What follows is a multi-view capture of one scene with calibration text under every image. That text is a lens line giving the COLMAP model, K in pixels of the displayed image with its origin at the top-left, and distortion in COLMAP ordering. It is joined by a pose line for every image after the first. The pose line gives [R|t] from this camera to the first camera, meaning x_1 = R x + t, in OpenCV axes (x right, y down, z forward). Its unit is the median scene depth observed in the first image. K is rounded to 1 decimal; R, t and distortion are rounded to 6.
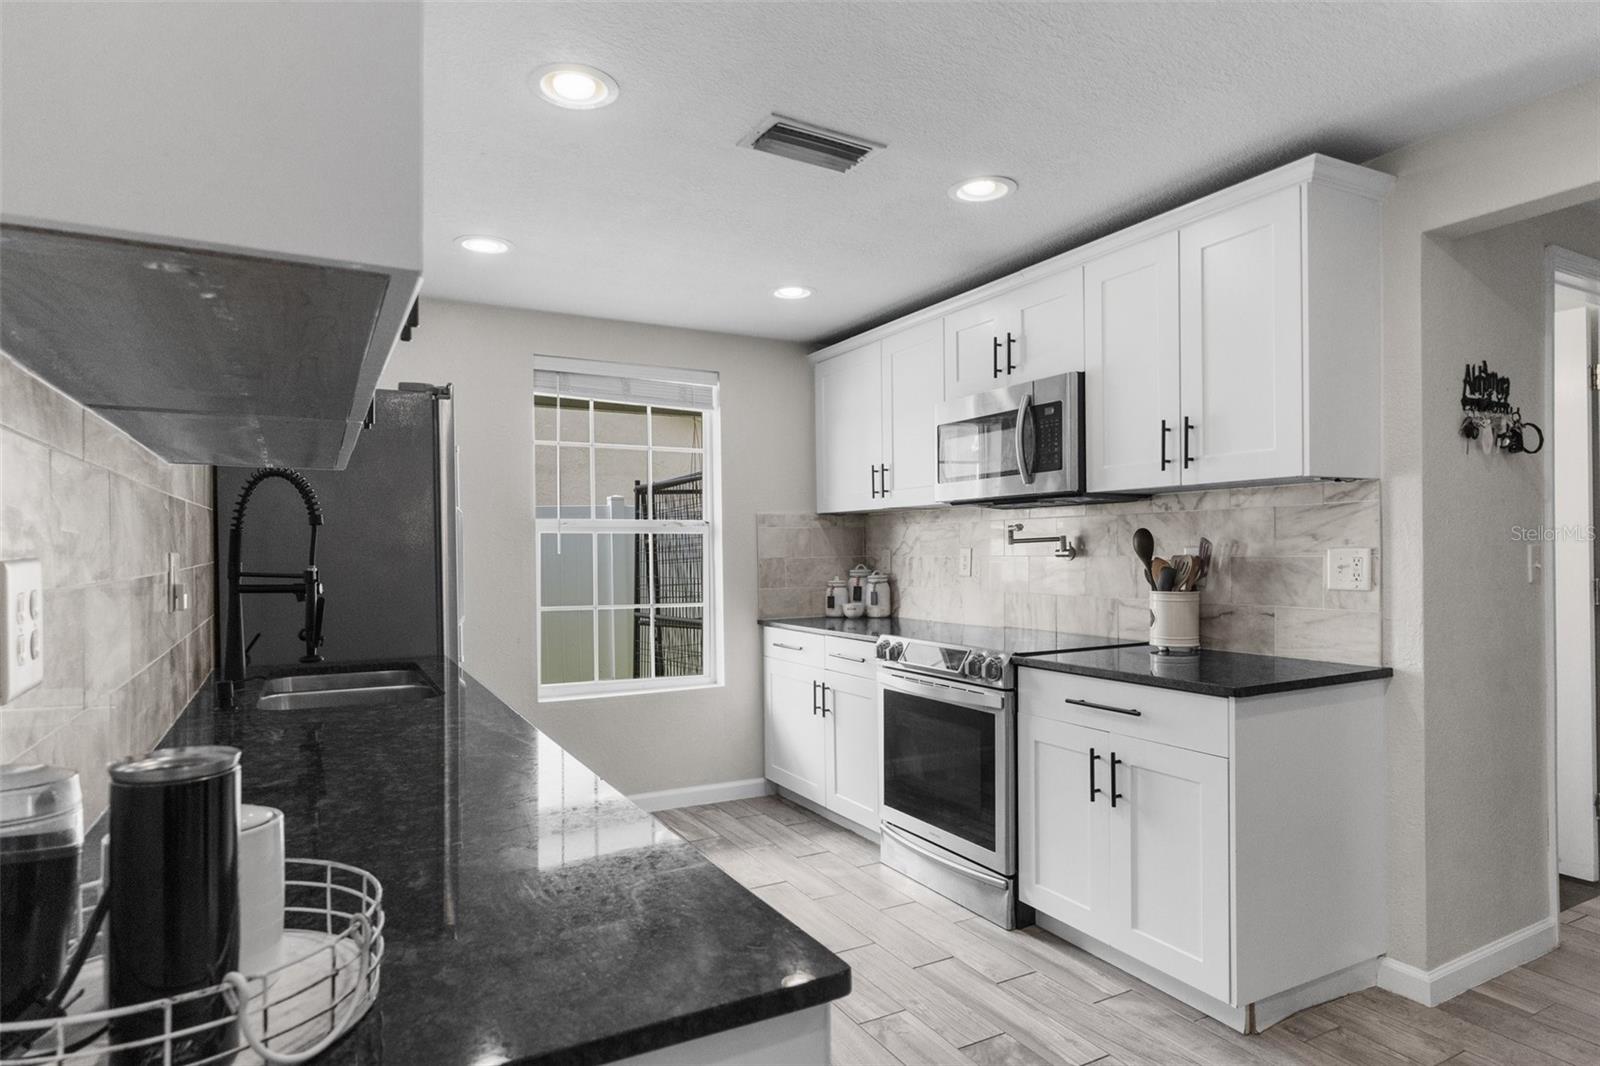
lens RADIAL K [[911.2, 0, 798.4], [0, 911.2, 546.6], [0, 0, 1]] dist [0.003255, -0.000405]
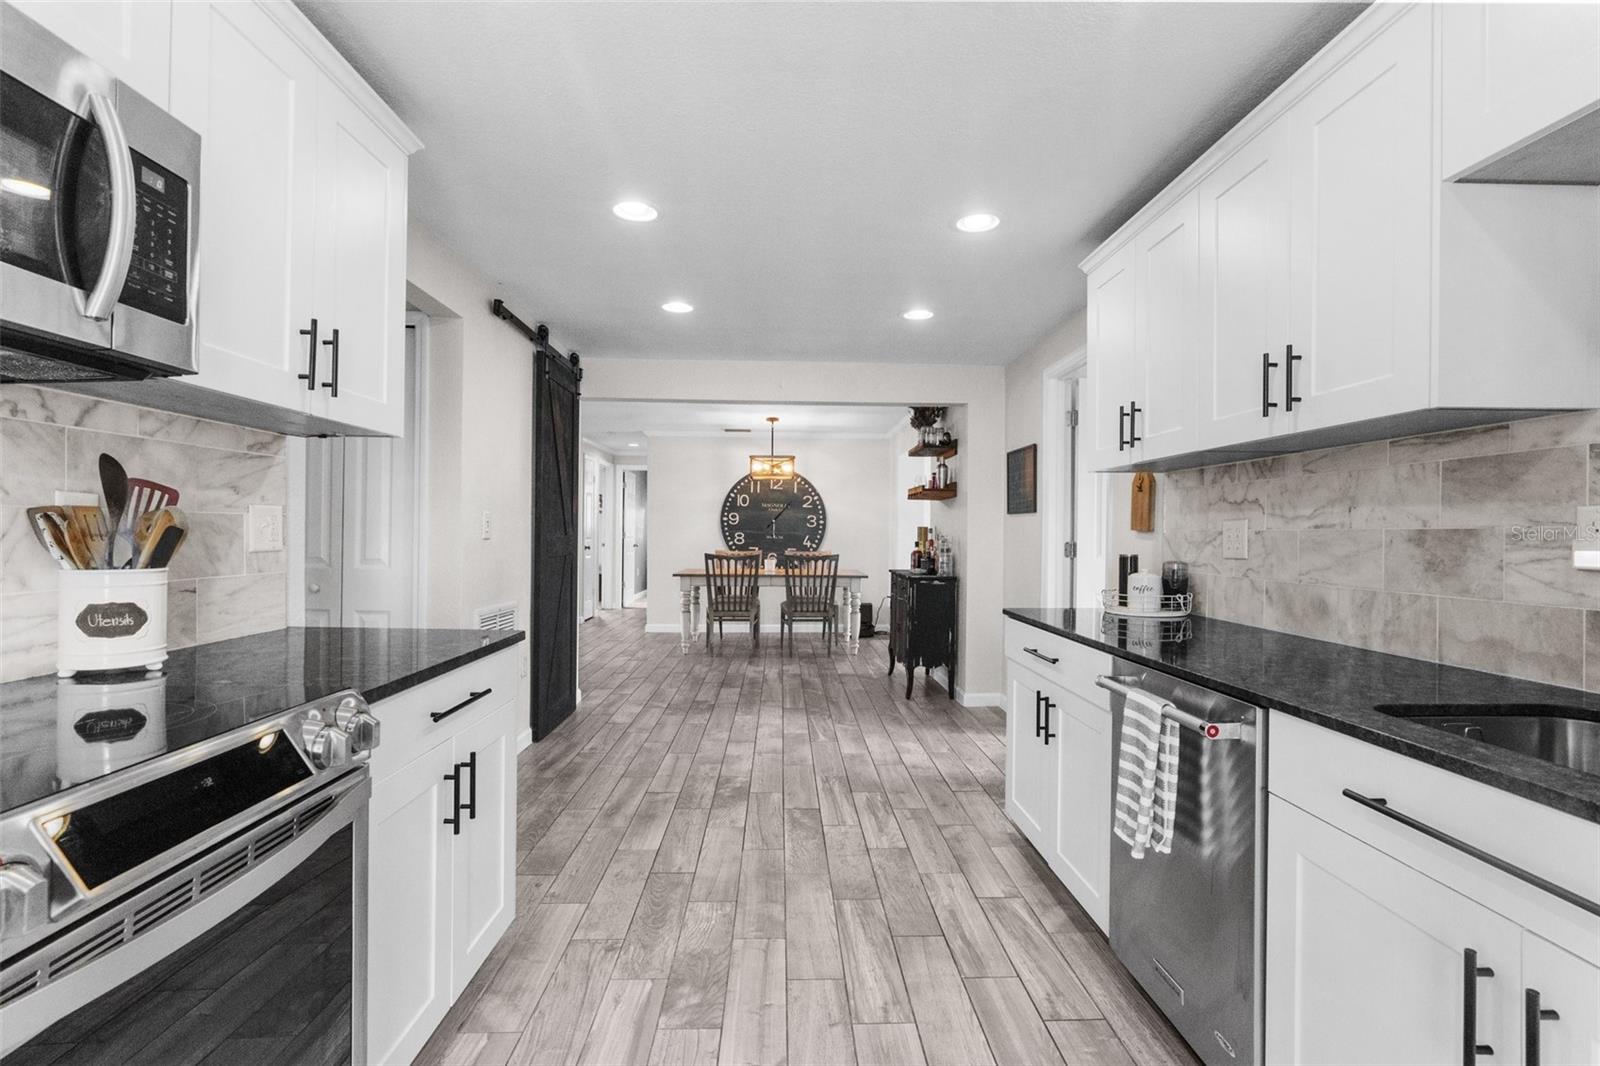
lens RADIAL K [[766.3, 0, 801.3], [0, 766.3, 534.1], [0, 0, 1]] dist [0.000754, 0.000039]
pose [[-0.896920, -0.003079, 0.442183, -0.191327], [-0.006560, 0.999958, -0.006344, 0.028002], [-0.442145, -0.008591, -0.896902, 1.275253]]
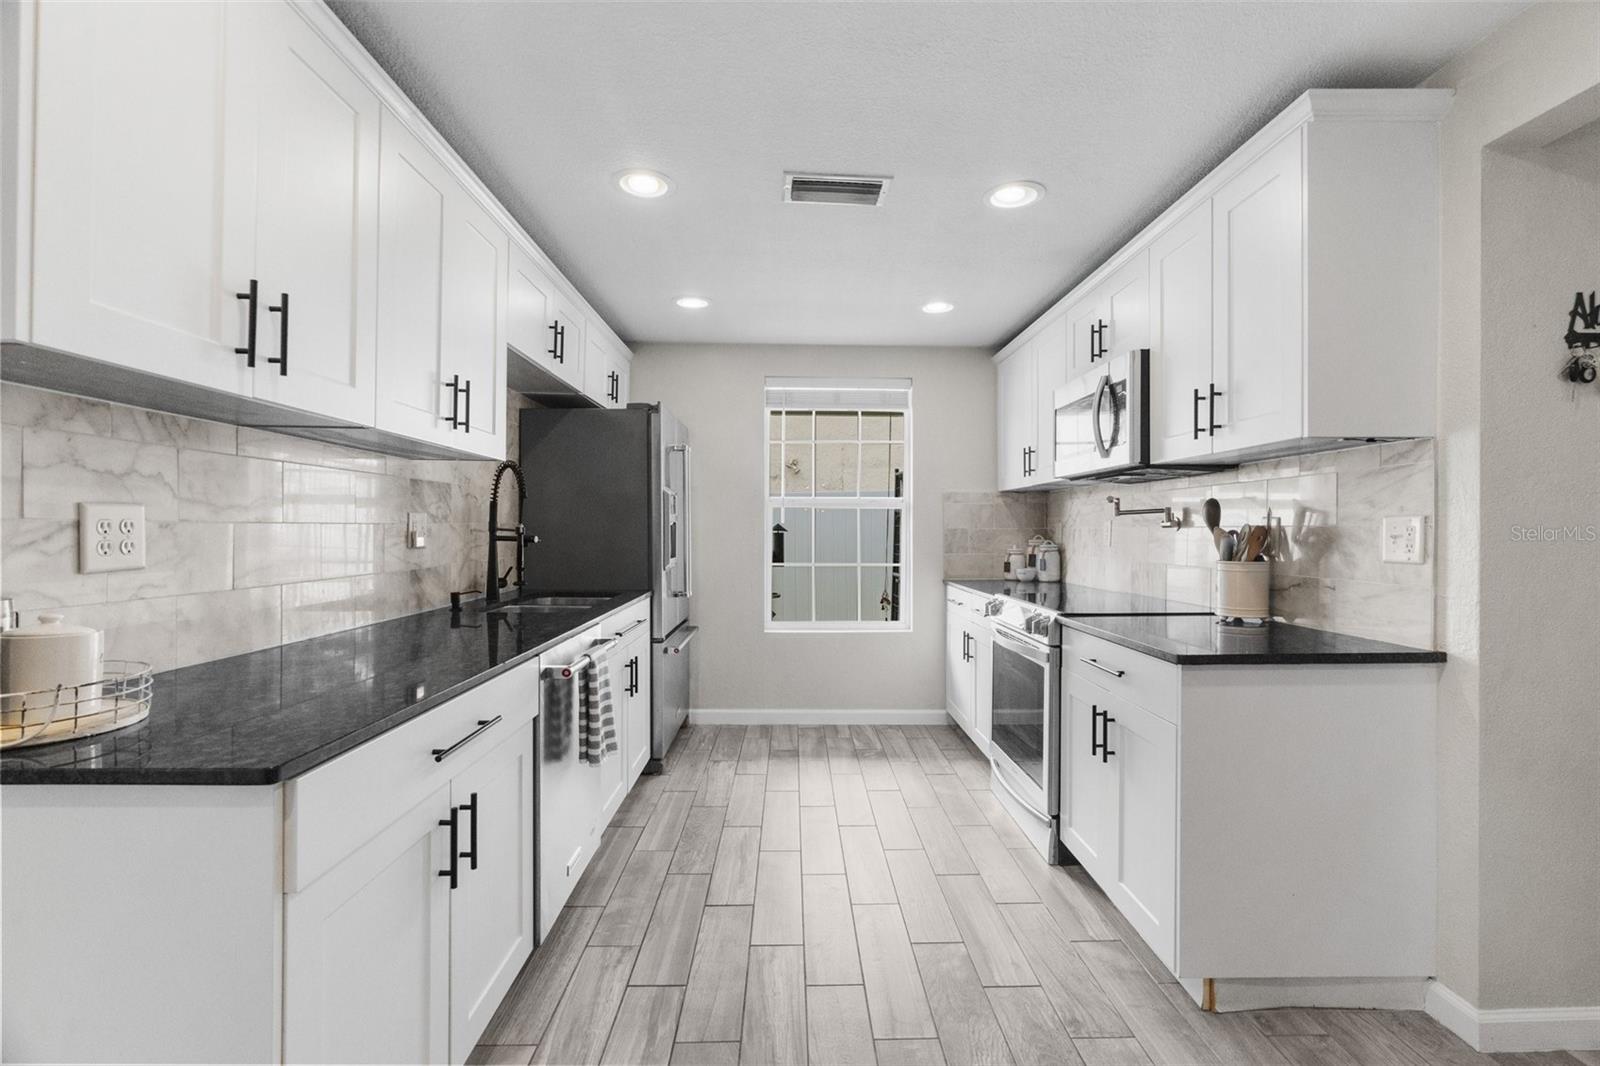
lens RADIAL K [[723.2, 0, 802.6], [0, 723.2, 526.0], [0, 0, 1]] dist [0.004243, 0.000731]
pose [[0.891653, 0.008736, -0.452635, 0.351358], [-0.008713, 0.999960, 0.002137, 0.013378], [0.452635, 0.002039, 0.891694, 0.085052]]
